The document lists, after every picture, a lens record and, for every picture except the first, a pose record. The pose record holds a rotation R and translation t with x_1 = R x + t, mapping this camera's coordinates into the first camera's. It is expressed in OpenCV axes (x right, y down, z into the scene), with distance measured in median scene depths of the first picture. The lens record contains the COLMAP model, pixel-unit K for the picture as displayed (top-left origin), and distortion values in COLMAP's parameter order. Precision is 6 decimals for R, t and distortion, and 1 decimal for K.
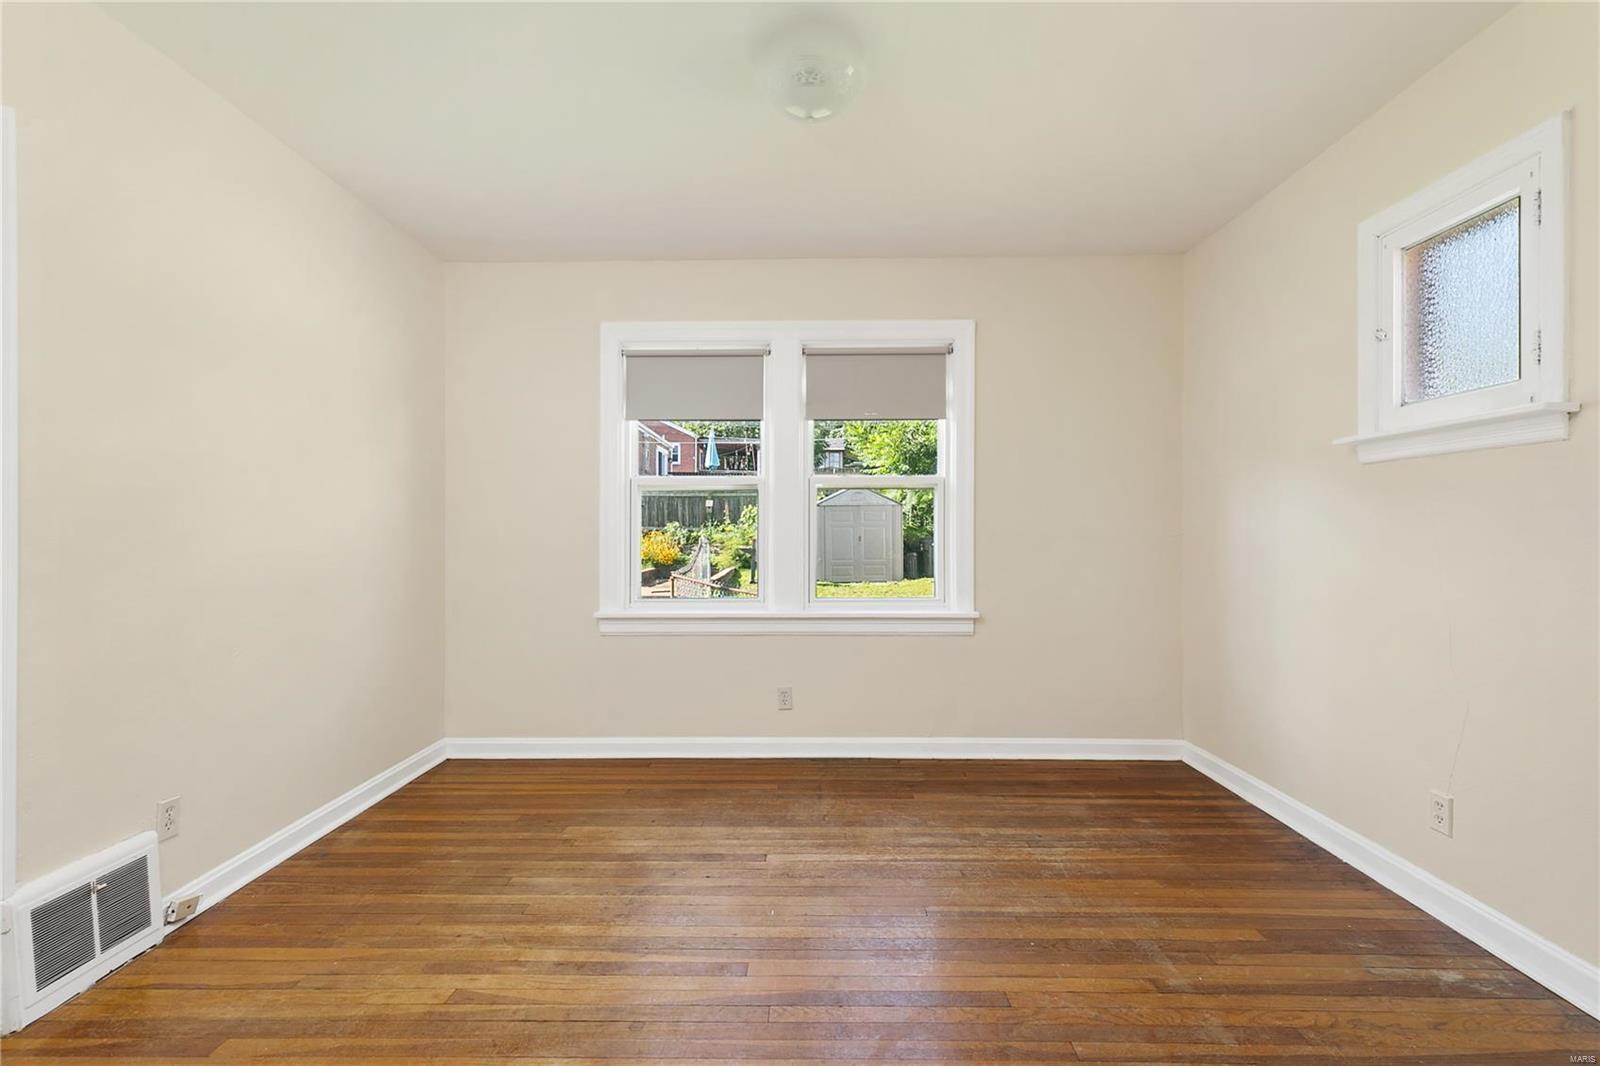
lens RADIAL K [[736.9, 0, 800.0], [0, 736.9, 533.0], [0, 0, 1]] dist [-0.000955, -0.000461]
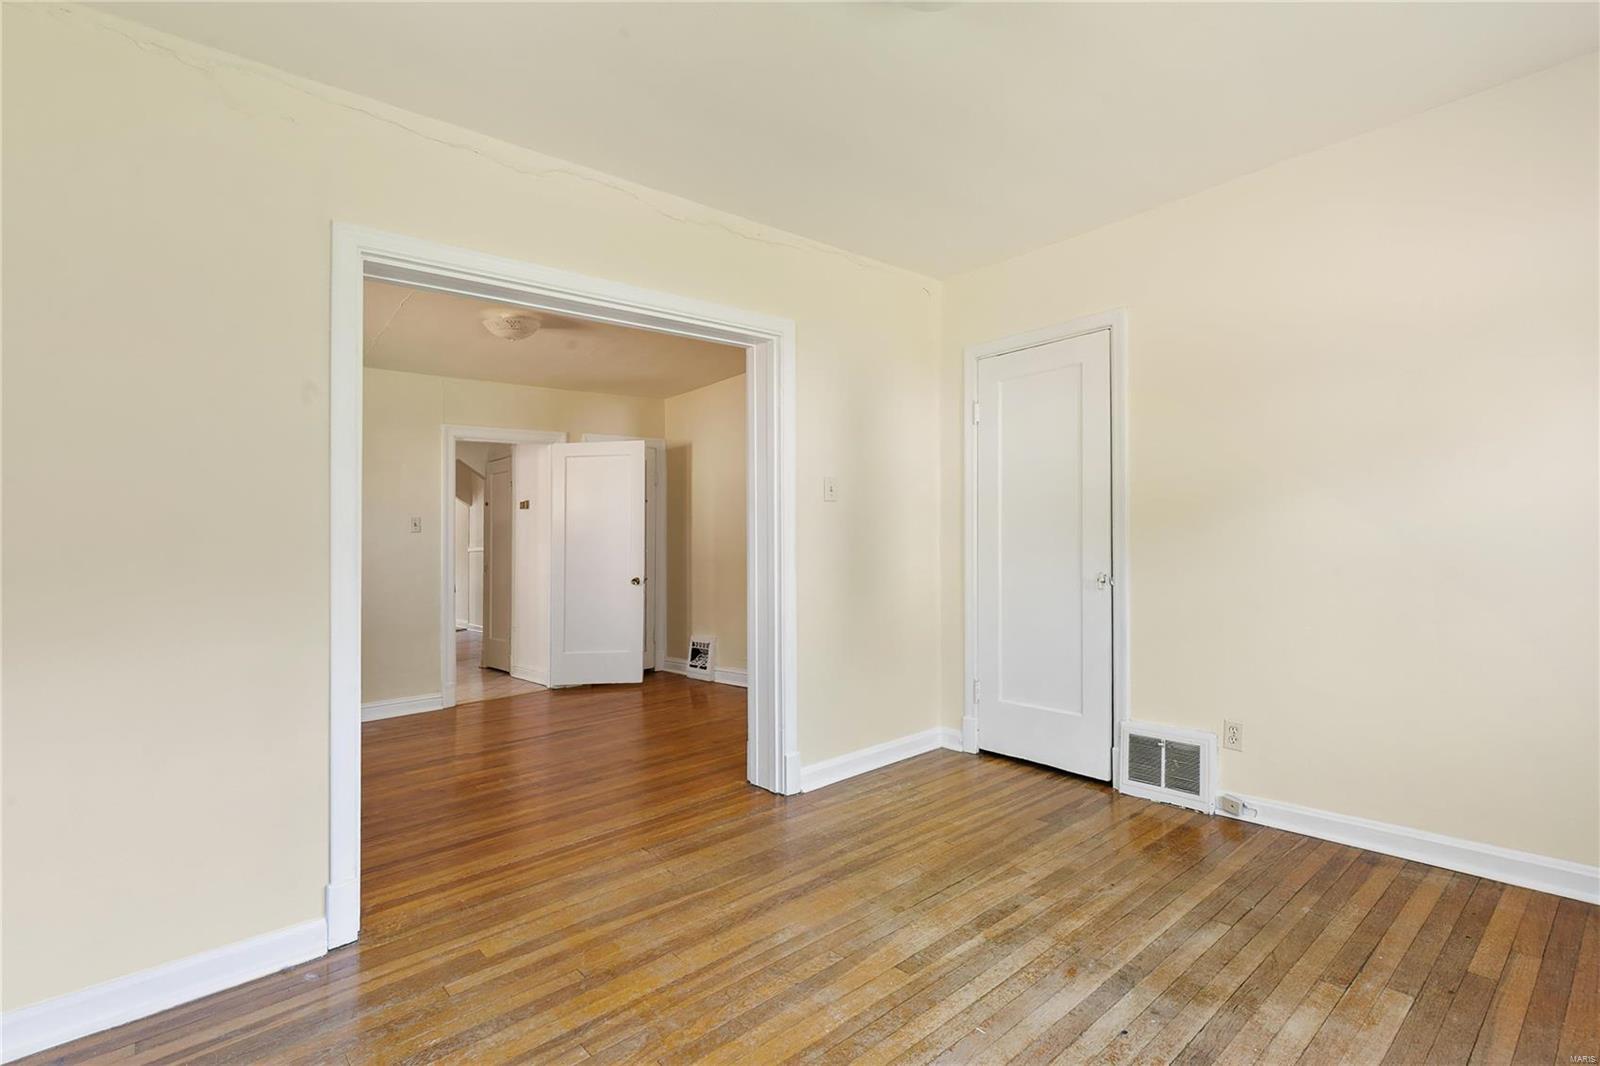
lens RADIAL K [[759.0, 0, 800.0], [0, 759.0, 533.0], [0, 0, 1]] dist [0.000304, 0.000179]
pose [[-0.745441, 0.020702, -0.666250, 0.603278], [0.028250, 0.999601, -0.000547, 0.004608], [0.665973, -0.019229, -0.745728, 1.464916]]
